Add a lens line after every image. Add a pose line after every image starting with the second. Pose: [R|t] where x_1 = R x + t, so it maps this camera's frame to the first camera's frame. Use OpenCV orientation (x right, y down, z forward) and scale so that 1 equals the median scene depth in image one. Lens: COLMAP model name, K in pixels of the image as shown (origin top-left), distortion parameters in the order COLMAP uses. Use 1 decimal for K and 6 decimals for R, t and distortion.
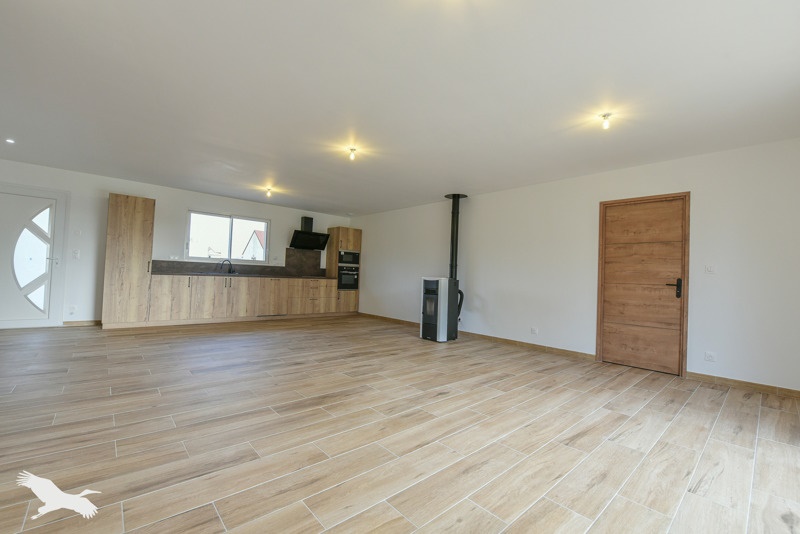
lens RADIAL K [[336.4, 0, 402.3], [0, 336.4, 270.4], [0, 0, 1]] dist [-0.001491, -0.000048]
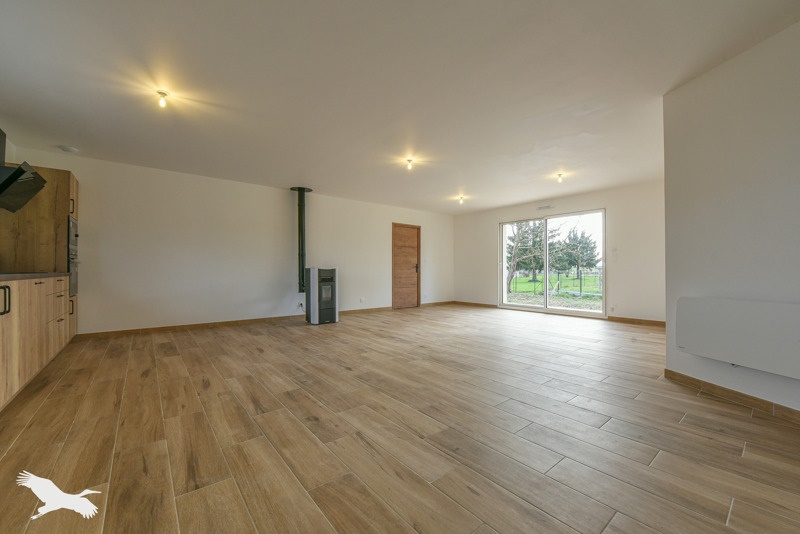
lens RADIAL K [[318.8, 0, 402.5], [0, 318.8, 268.0], [0, 0, 1]] dist [0.000283, -0.000028]
pose [[0.057559, -0.039295, 0.997568, -1.201471], [-0.029365, 0.998726, 0.041035, -0.031443], [-0.997910, -0.031655, 0.056332, 0.898355]]
